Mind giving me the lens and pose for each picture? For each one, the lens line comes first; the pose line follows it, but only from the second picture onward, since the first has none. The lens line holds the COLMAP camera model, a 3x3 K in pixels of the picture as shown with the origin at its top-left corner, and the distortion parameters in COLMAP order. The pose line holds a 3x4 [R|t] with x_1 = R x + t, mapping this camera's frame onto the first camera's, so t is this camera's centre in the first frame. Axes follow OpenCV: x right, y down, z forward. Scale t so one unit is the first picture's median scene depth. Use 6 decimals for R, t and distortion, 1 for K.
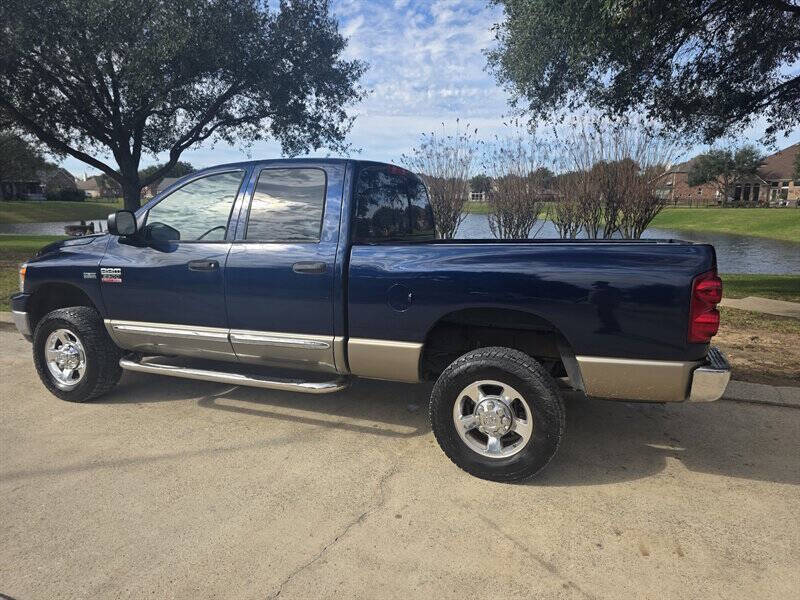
lens RADIAL K [[528.8, 0, 400.0], [0, 528.8, 300.0], [0, 0, 1]] dist [0.063319, -0.059689]
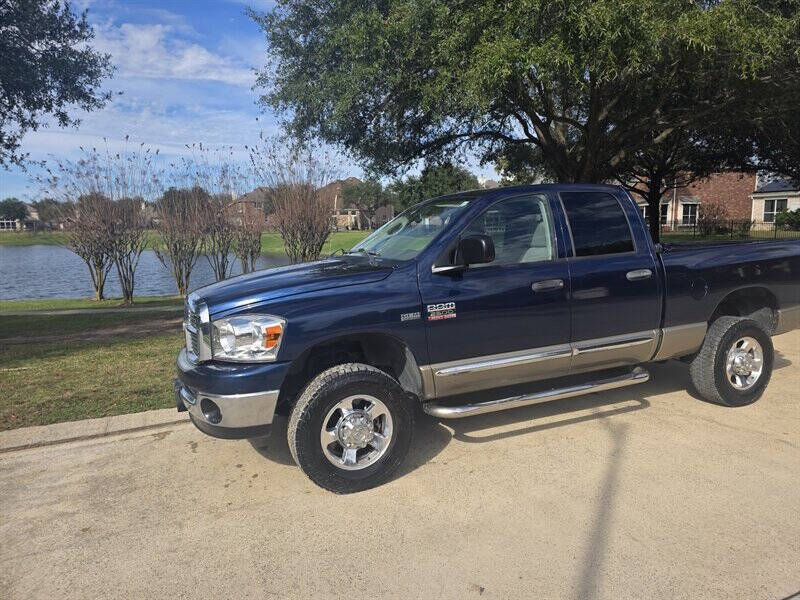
lens RADIAL K [[533.5, 0, 394.8], [0, 533.5, 302.6], [0, 0, 1]] dist [0.067190, -0.065278]
pose [[0.707207, -0.116138, 0.697402, -1.086975], [0.148742, 0.988779, 0.013828, -0.075562], [-0.691183, 0.093954, 0.716546, 0.407285]]
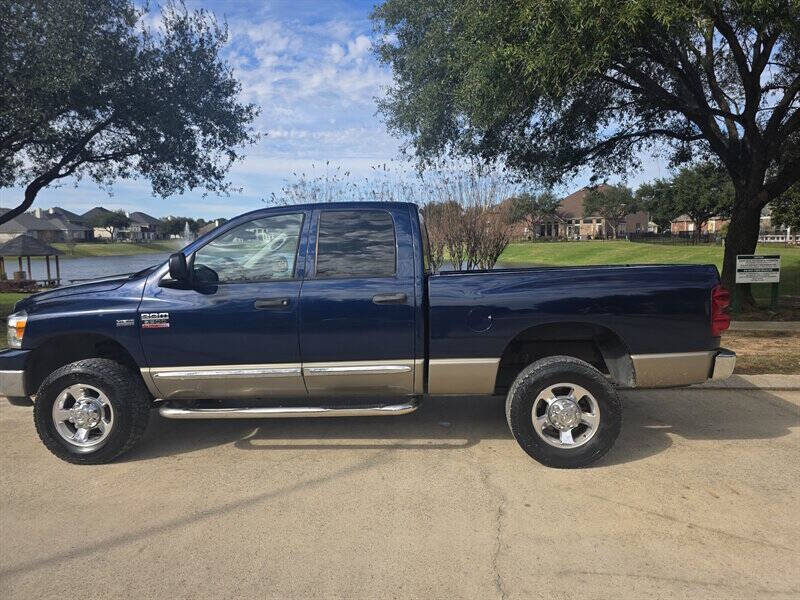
lens RADIAL K [[528.8, 0, 400.0], [0, 528.8, 300.0], [0, 0, 1]] dist [0.063319, -0.059689]
pose [[0.952508, -0.052309, 0.299986, -0.374111], [0.073545, 0.995490, -0.059932, 0.006236], [-0.295498, 0.079148, 0.952059, -0.038948]]
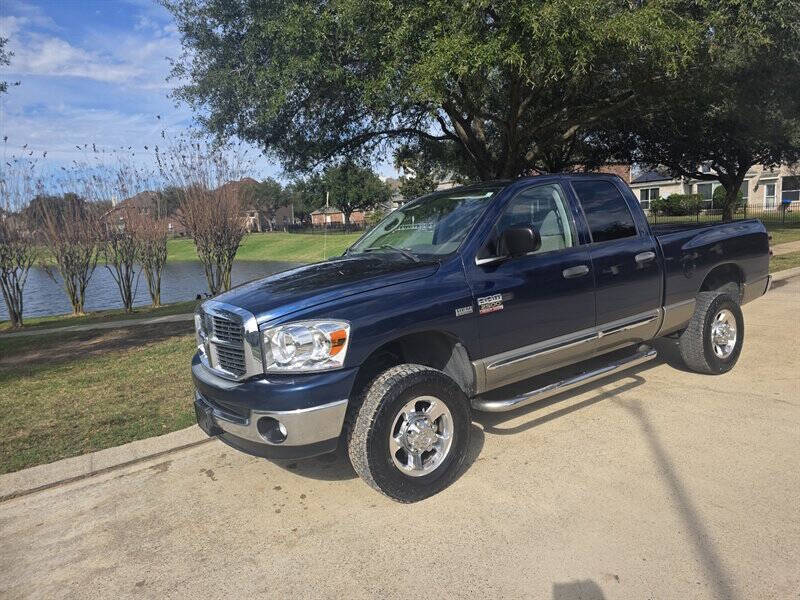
lens RADIAL K [[536.7, 0, 398.2], [0, 536.7, 297.3], [0, 0, 1]] dist [0.068299, -0.065823]
pose [[0.556436, -0.152589, 0.816759, -1.200537], [0.211541, 0.976617, 0.038337, -0.108792], [-0.803511, 0.151446, 0.575704, 0.581616]]
